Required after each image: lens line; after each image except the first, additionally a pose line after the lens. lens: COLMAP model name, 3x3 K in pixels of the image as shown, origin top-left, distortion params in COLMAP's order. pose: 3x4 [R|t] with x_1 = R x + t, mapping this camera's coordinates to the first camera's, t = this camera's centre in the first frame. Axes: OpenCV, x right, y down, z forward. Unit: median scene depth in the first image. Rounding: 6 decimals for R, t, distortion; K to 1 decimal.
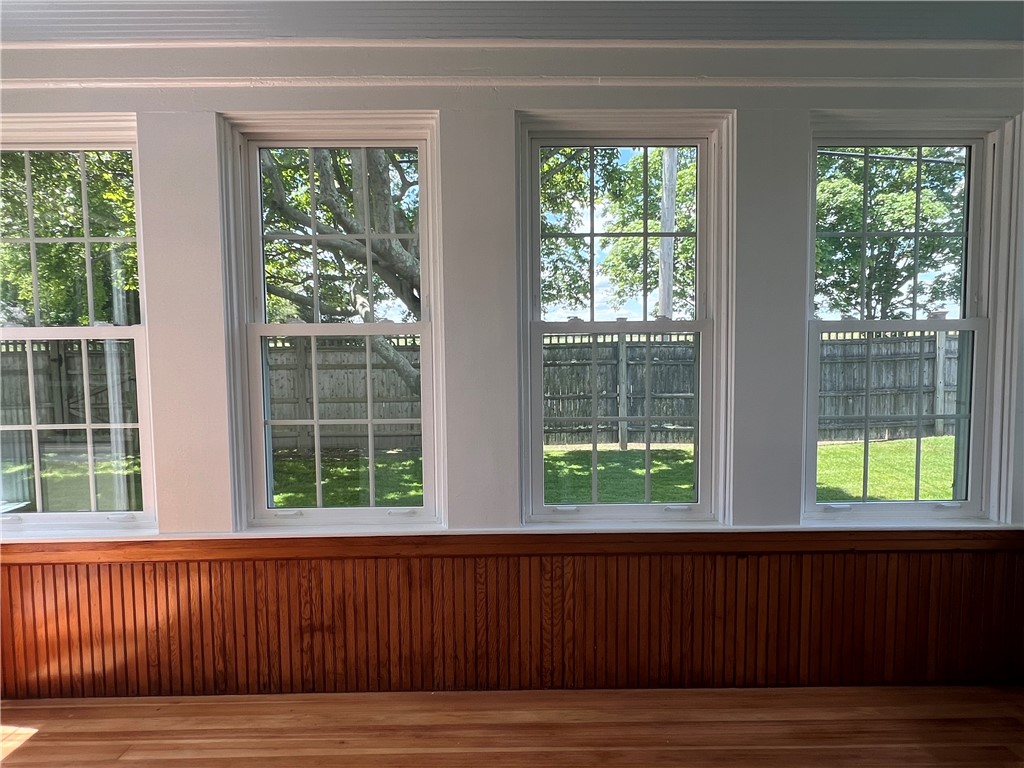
lens RADIAL K [[651.7, 0, 512.6], [0, 651.7, 388.1], [0, 0, 1]] dist [0.003795, -0.002770]
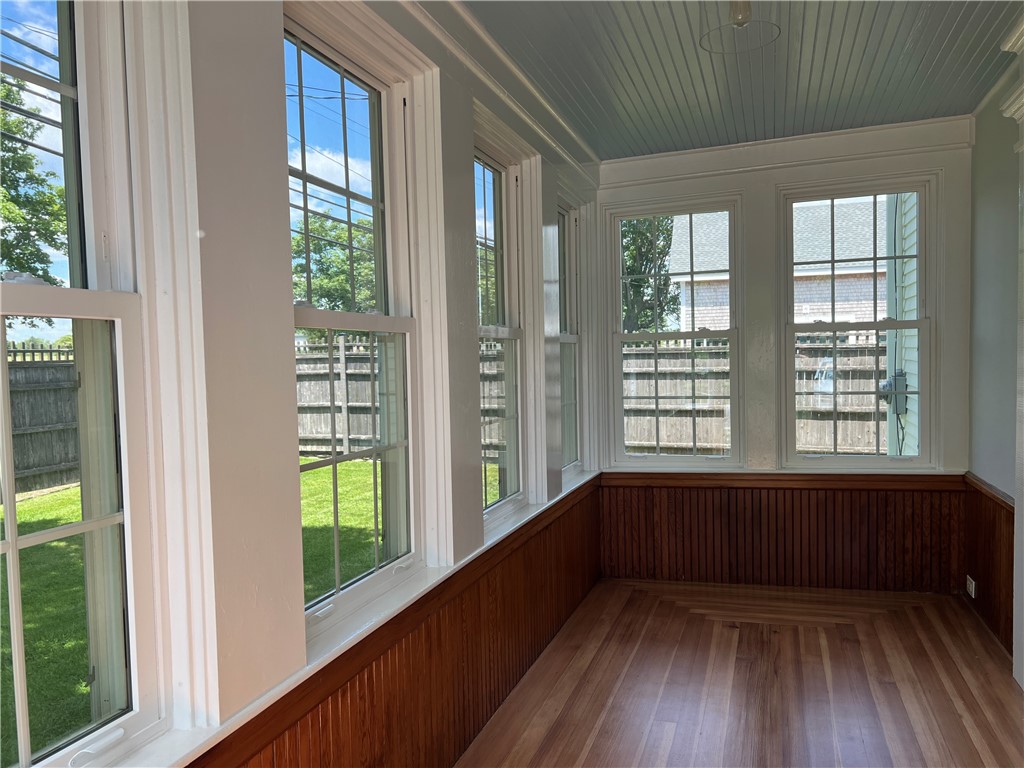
lens RADIAL K [[768.9, 0, 512.1], [0, 768.9, 386.8], [0, 0, 1]] dist [0.038999, -0.014647]
pose [[0.346959, -0.034422, 0.937248, -1.053163], [0.080335, 0.996744, 0.006868, -0.012651], [-0.934433, 0.072911, 0.348595, 0.607250]]
